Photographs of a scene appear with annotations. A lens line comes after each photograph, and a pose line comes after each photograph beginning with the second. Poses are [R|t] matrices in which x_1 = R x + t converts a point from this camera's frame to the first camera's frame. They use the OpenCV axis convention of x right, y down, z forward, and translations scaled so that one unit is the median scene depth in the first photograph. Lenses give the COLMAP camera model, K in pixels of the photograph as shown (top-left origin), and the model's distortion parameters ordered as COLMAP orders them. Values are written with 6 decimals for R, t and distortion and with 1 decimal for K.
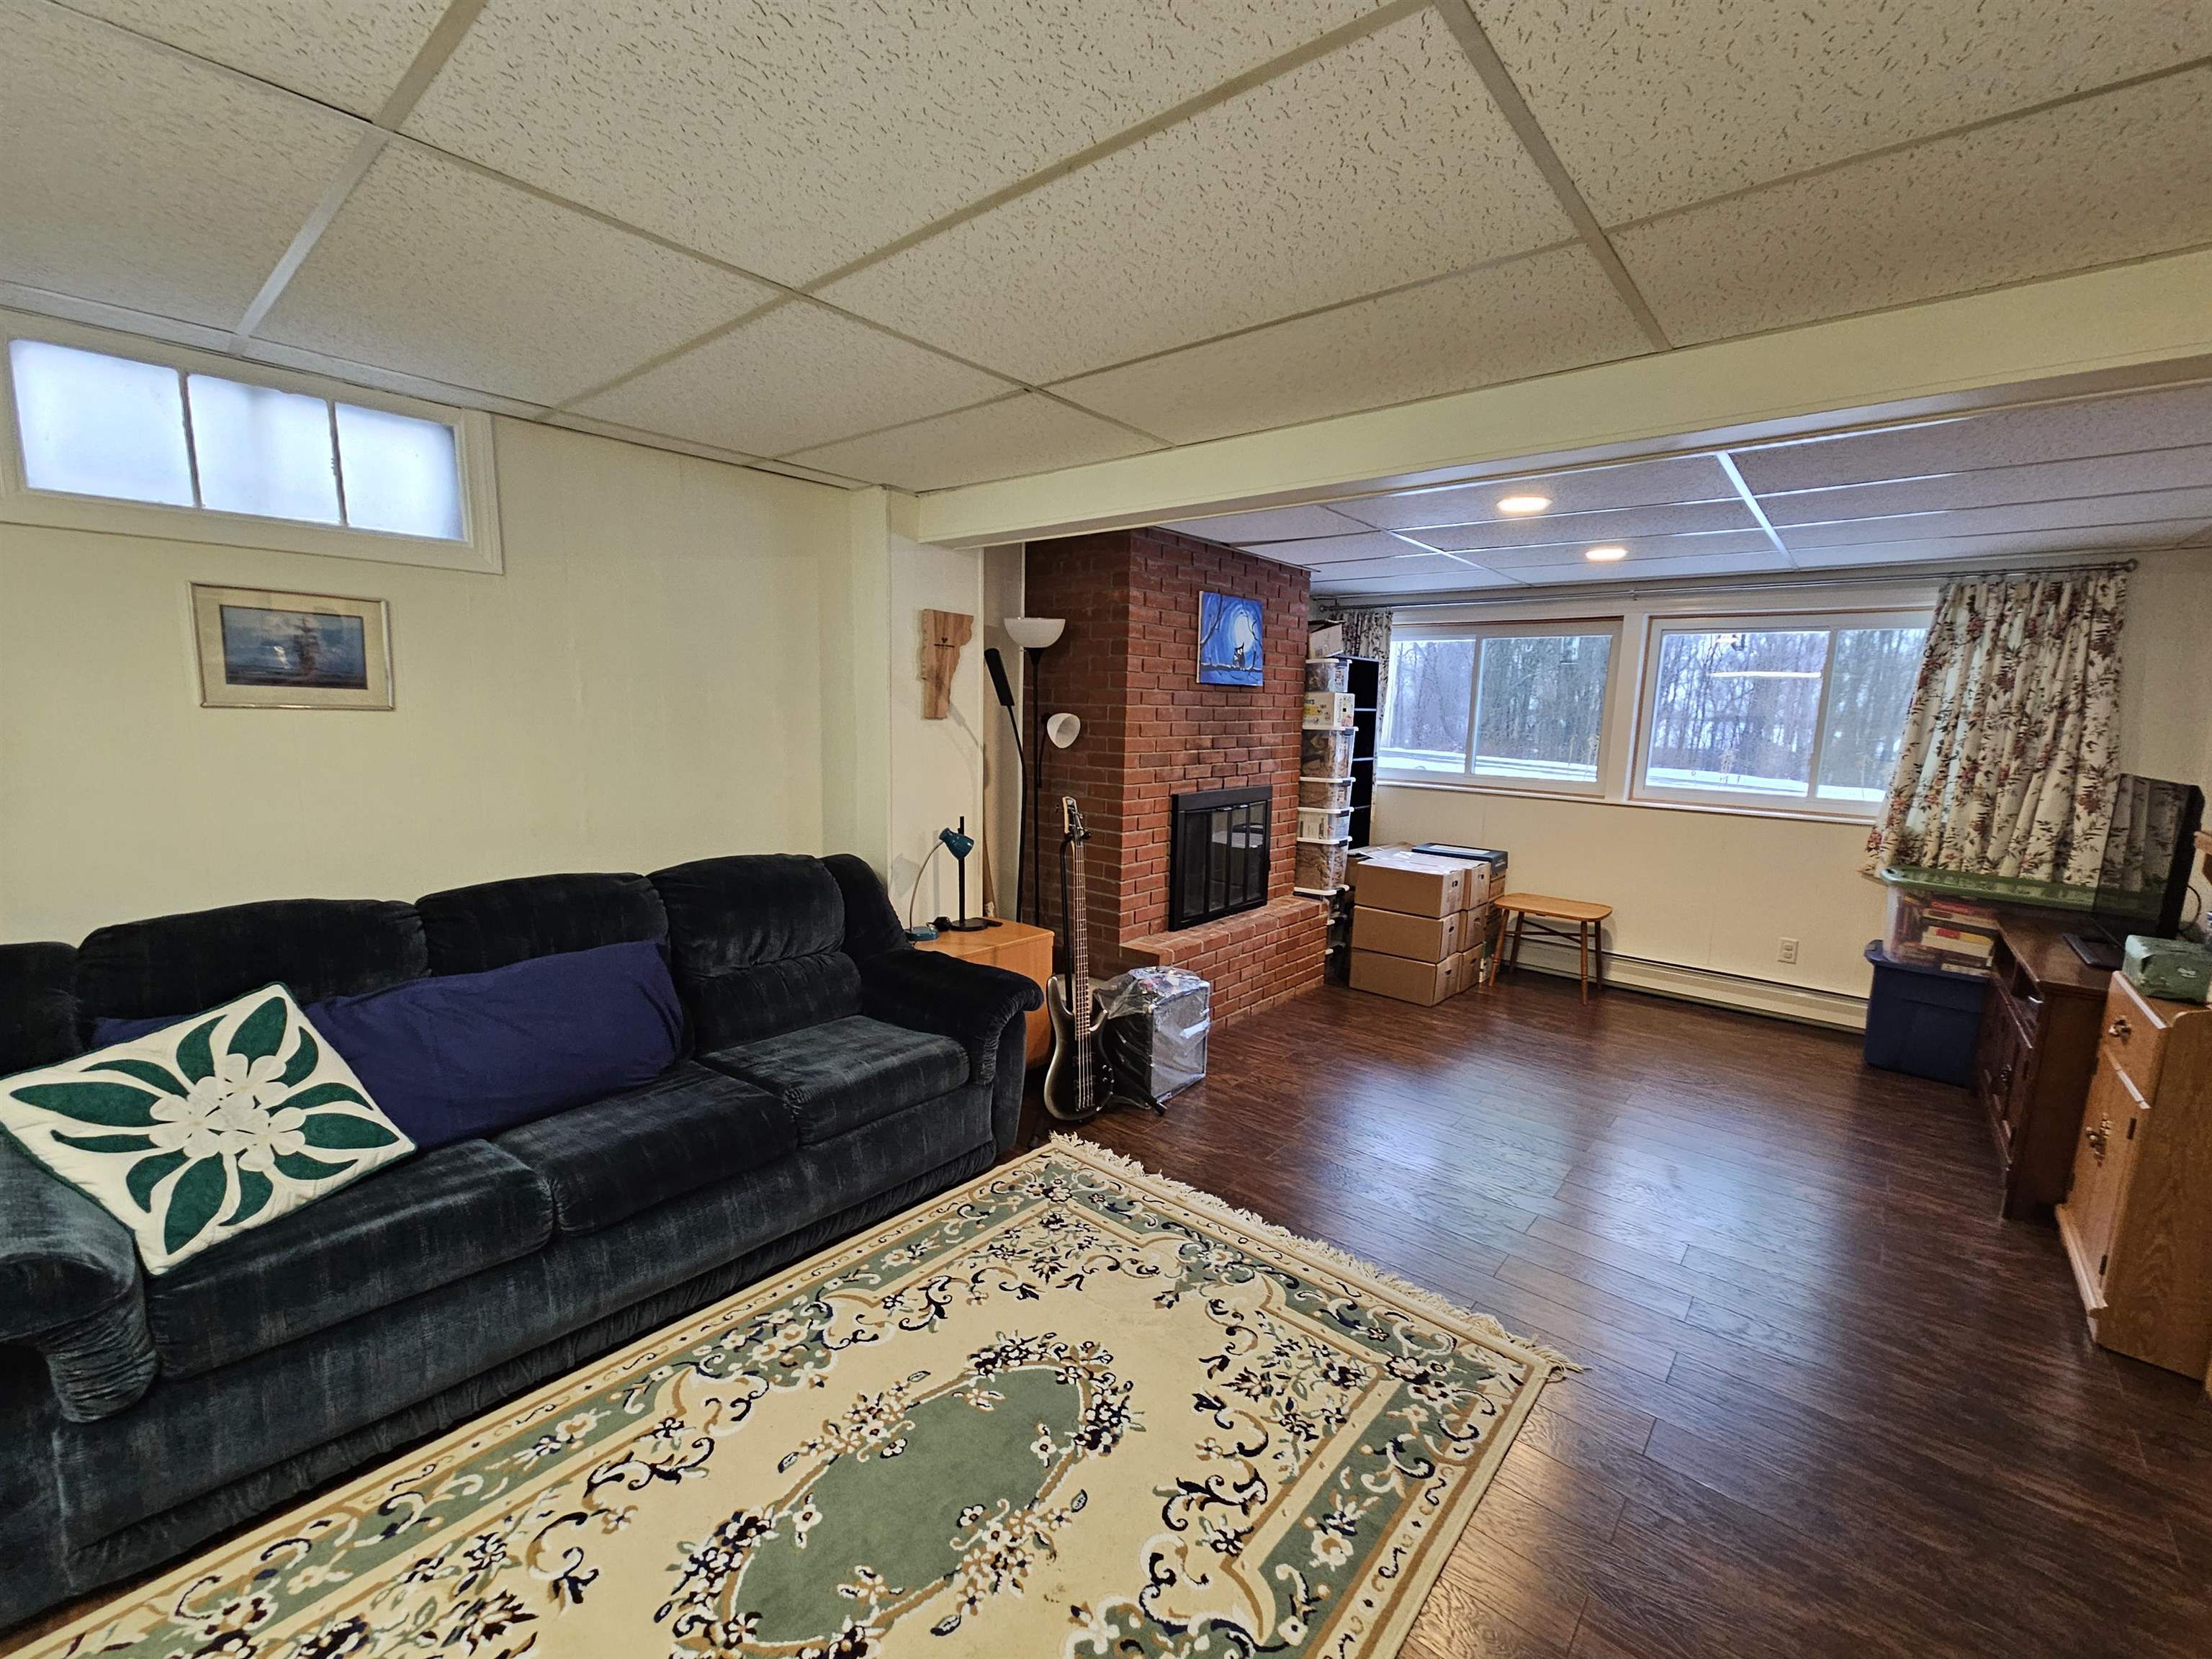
lens RADIAL K [[906.0, 0, 1128.6], [0, 906.0, 834.8], [0, 0, 1]] dist [0.001979, 0.001869]
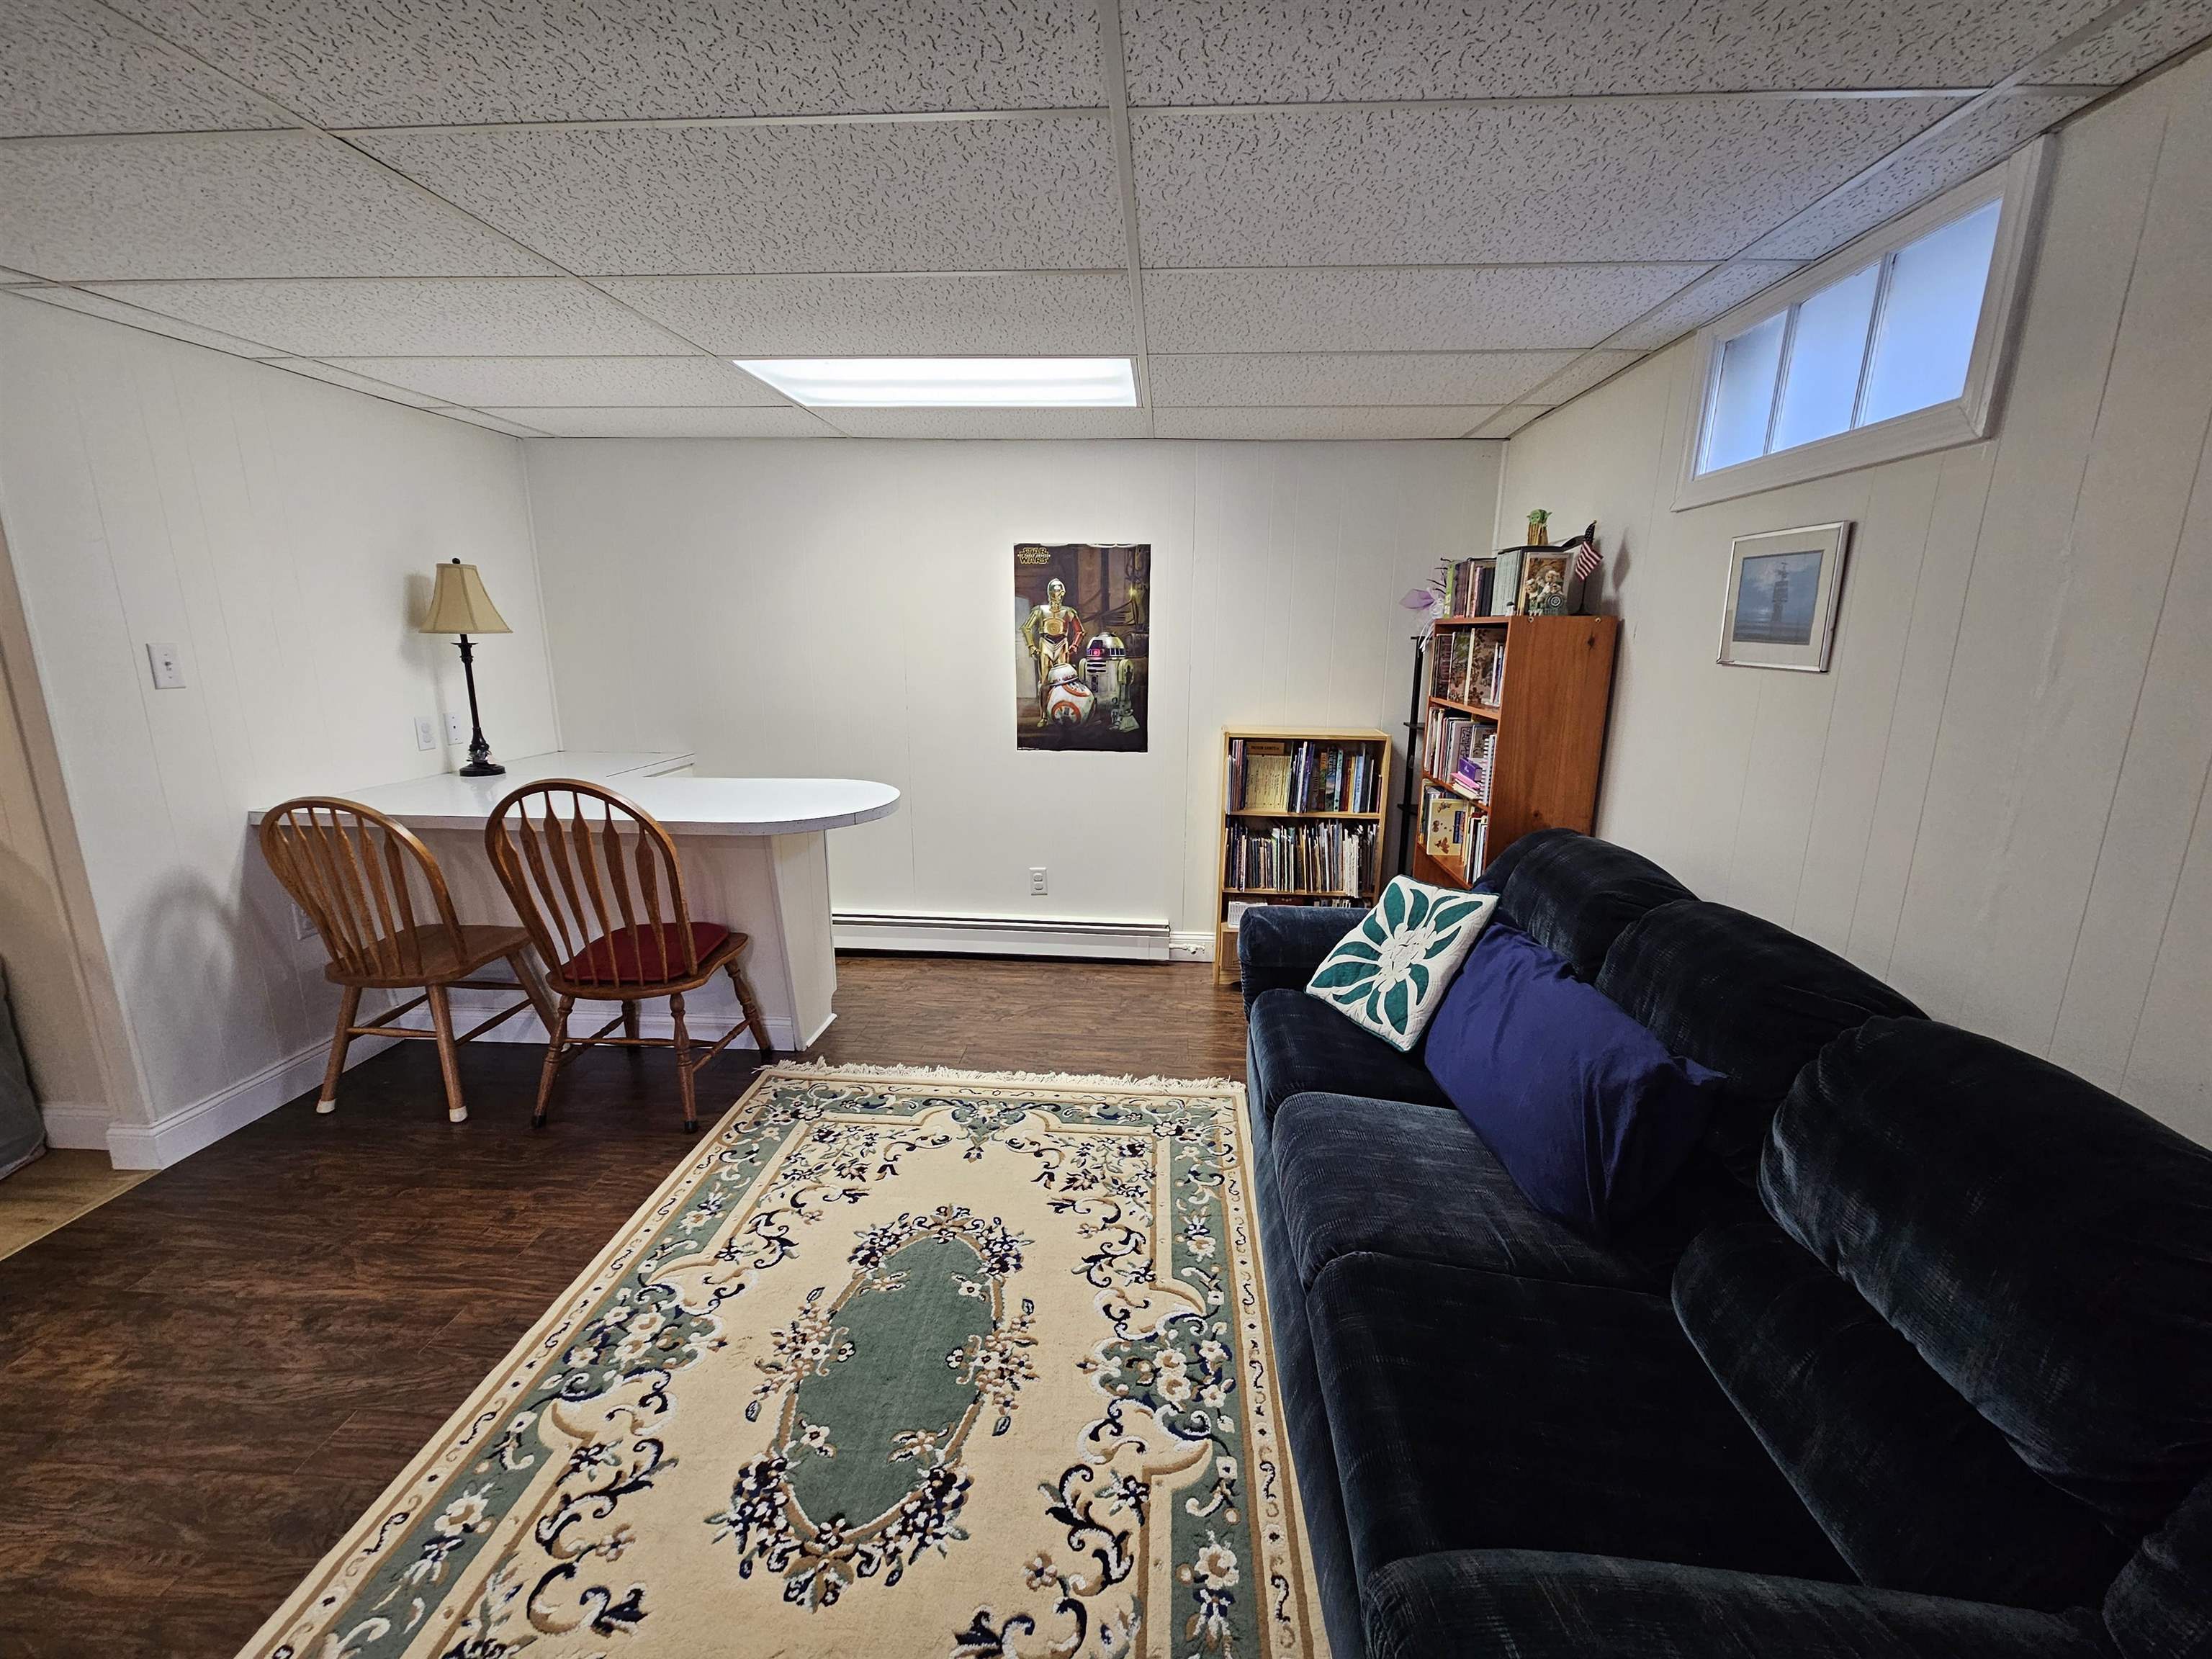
lens RADIAL K [[906.0, 0, 1117.9], [0, 906.0, 830.3], [0, 0, 1]] dist [0.001979, 0.001869]
pose [[-0.801236, 0.096985, -0.590436, 0.137093], [-0.115401, 0.943202, 0.311533, -0.223126], [0.587115, 0.317748, -0.744535, 1.558603]]
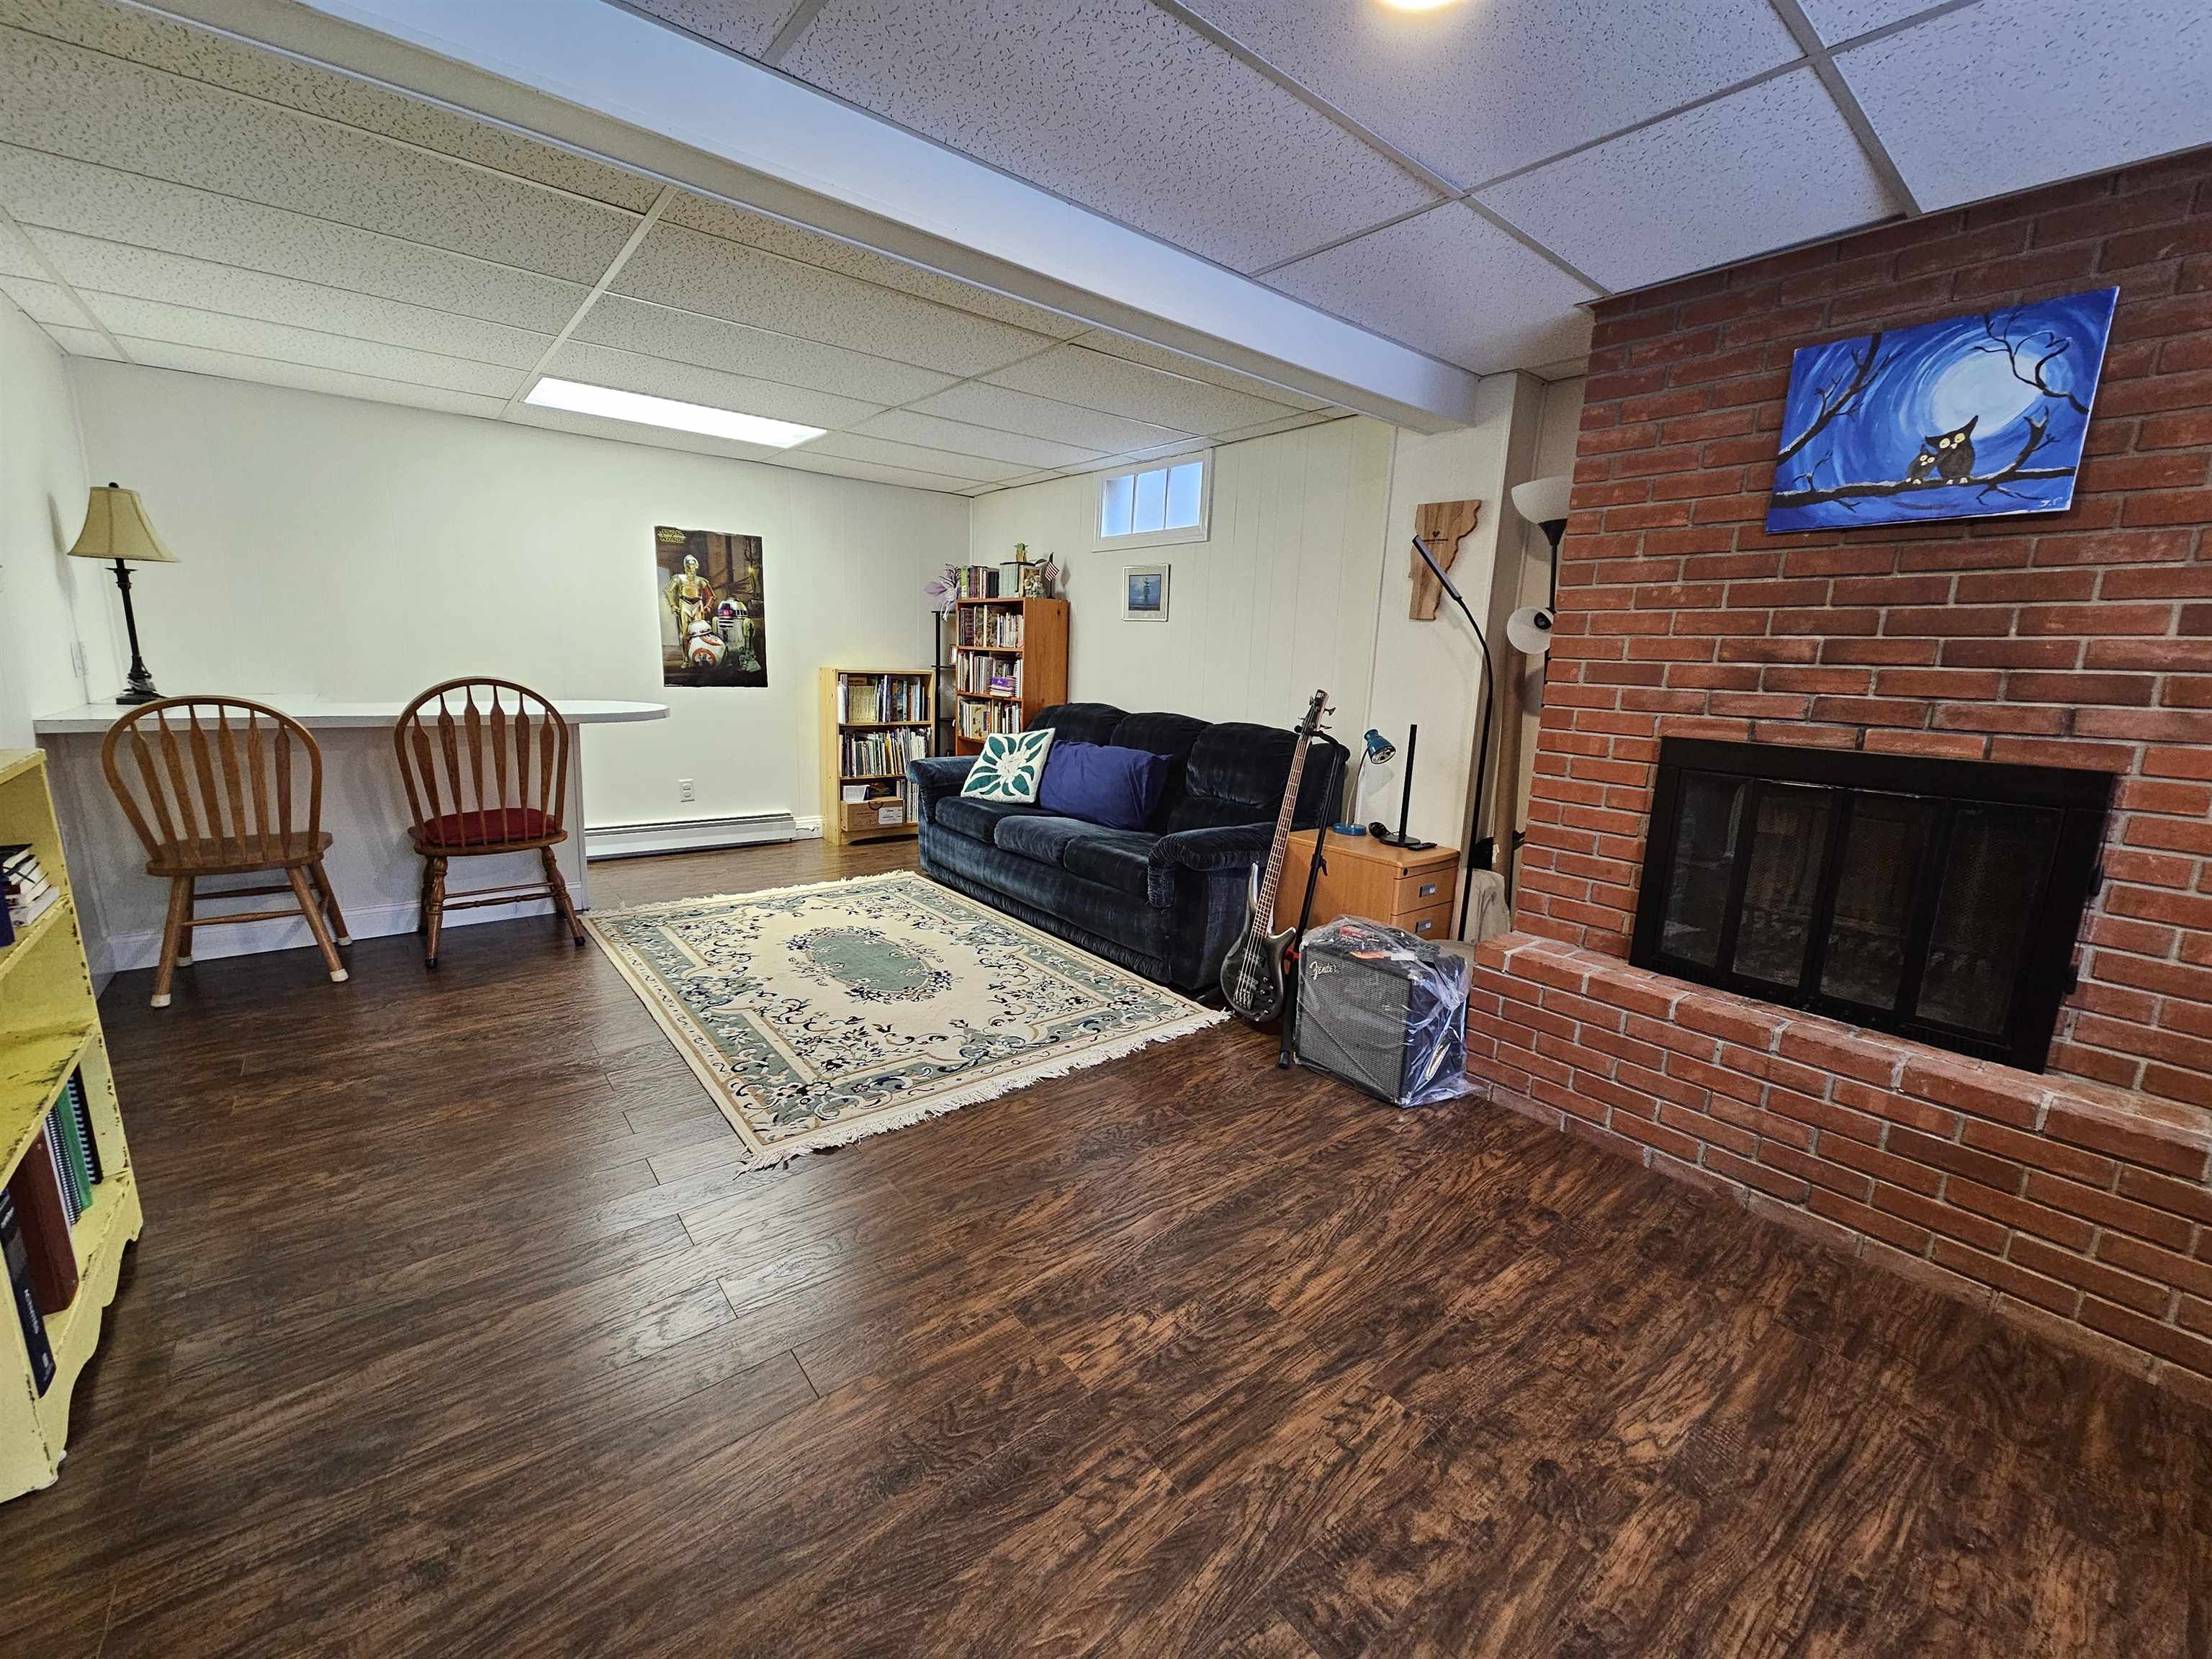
lens RADIAL K [[906.0, 0, 1121.1], [0, 906.0, 827.7], [0, 0, 1]] dist [0.001979, 0.001869]
pose [[-0.180430, 0.155446, -0.971227, 1.460275], [-0.180651, 0.965398, 0.188074, -0.070262], [0.966856, 0.209387, -0.146106, 1.594600]]
